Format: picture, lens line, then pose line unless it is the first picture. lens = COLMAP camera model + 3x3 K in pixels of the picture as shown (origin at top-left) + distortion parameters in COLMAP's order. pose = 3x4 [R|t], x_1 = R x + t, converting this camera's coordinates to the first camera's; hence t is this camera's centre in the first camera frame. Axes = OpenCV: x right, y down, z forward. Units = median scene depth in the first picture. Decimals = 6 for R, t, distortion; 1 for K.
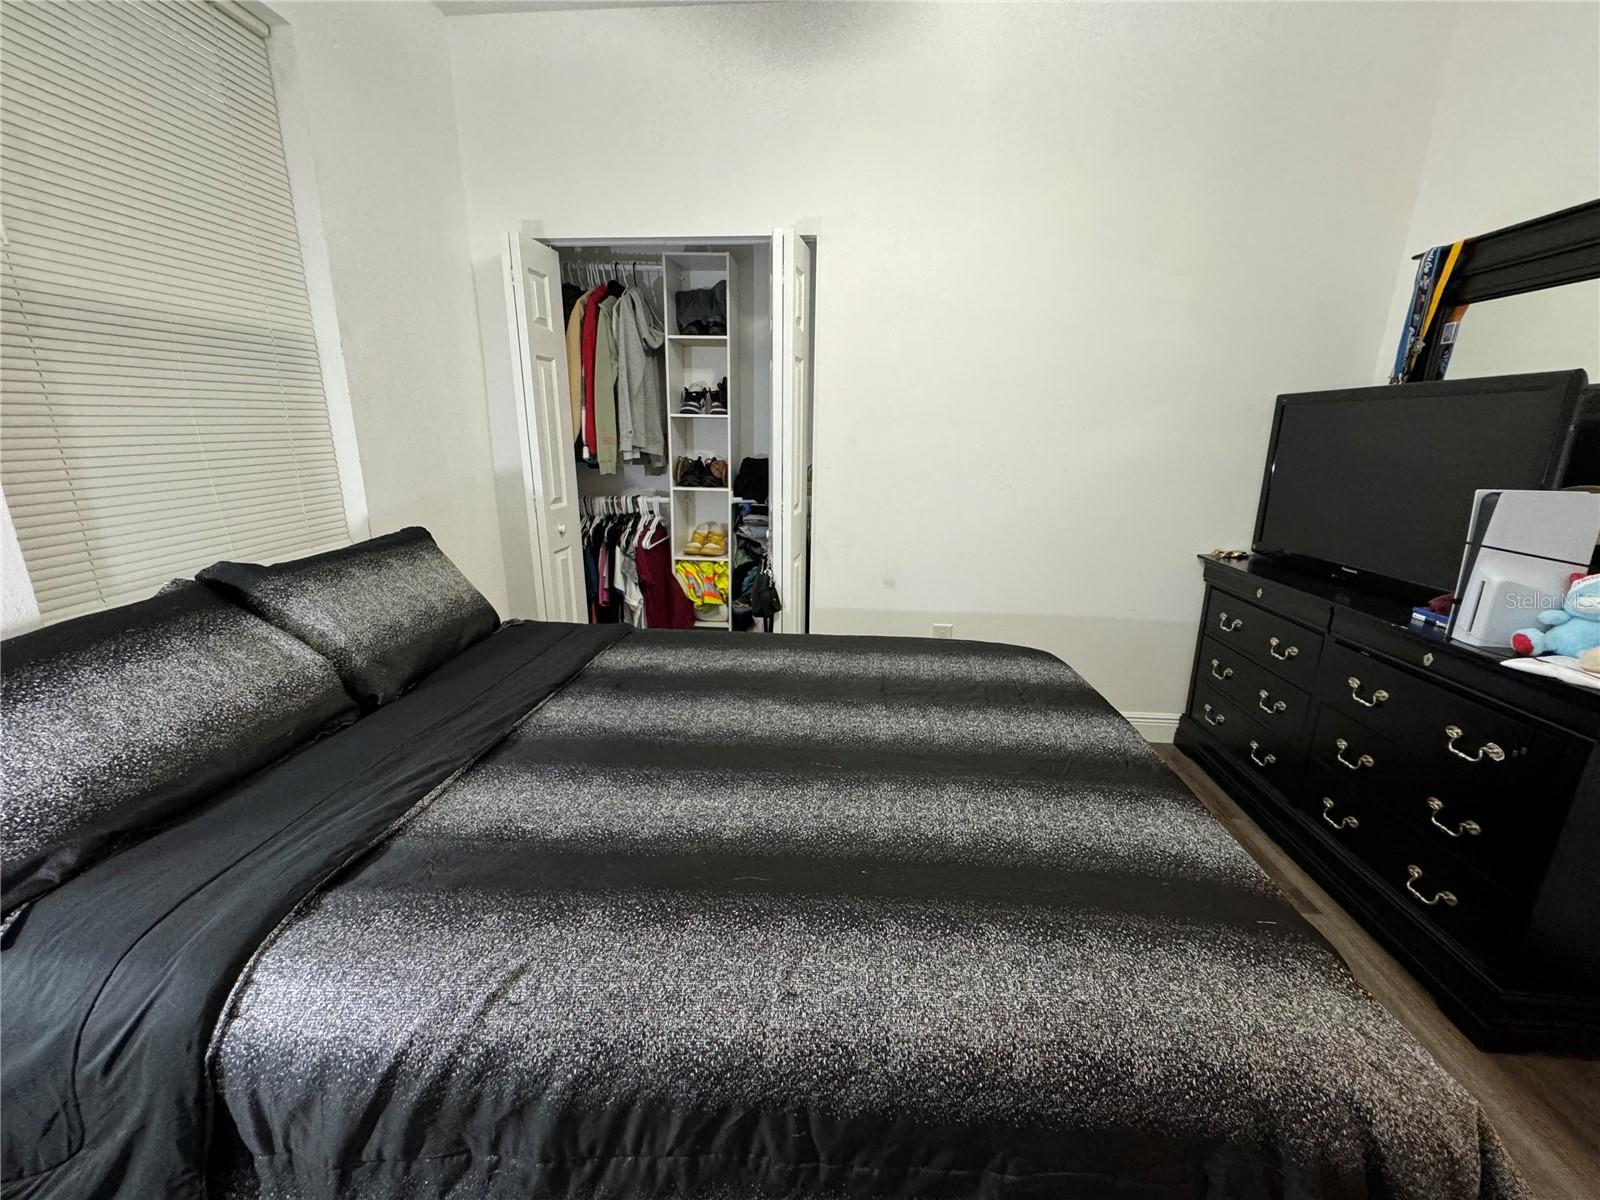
lens RADIAL K [[633.5, 0, 798.3], [0, 633.5, 601.6], [0, 0, 1]] dist [-0.004042, 0.000590]
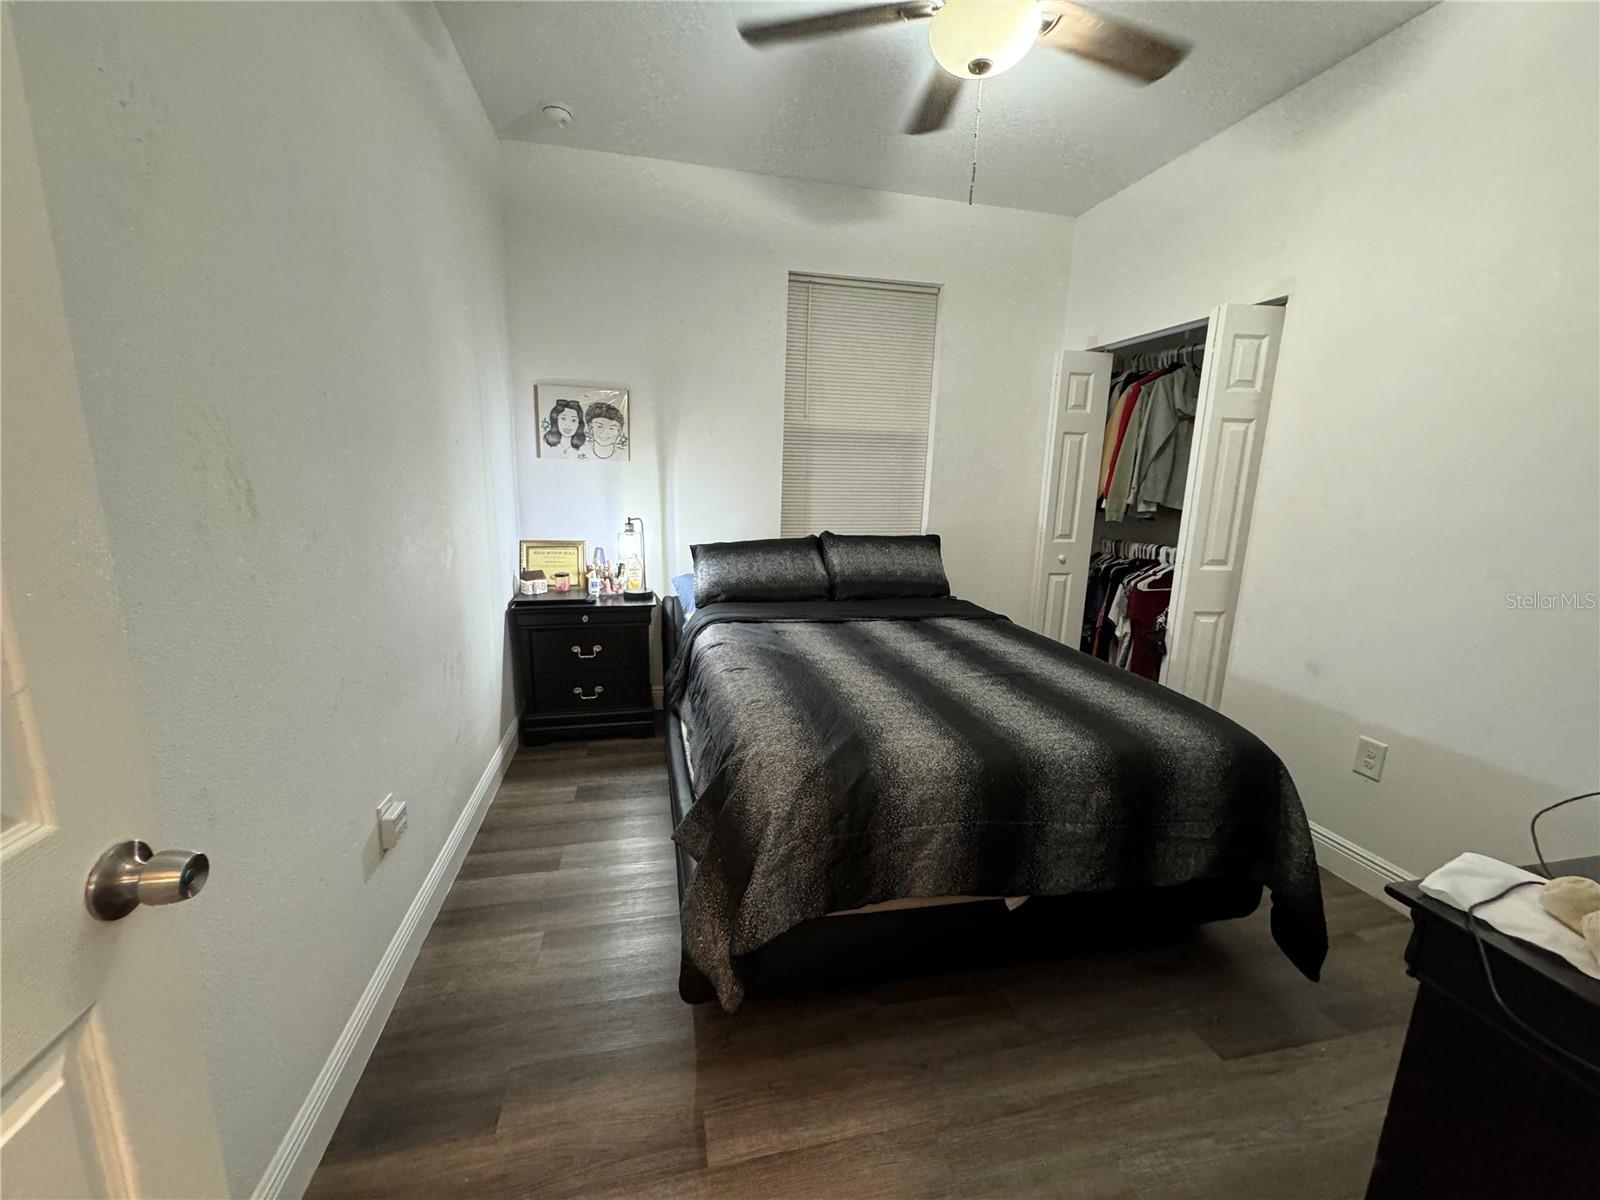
lens RADIAL K [[656.6, 0, 800.5], [0, 656.6, 606.8], [0, 0, 1]] dist [-0.000261, 0.000147]
pose [[0.293999, 0.187885, -0.937157, 0.973799], [-0.276678, 0.955241, 0.104713, -0.013878], [0.914885, 0.228505, 0.332824, 0.086490]]
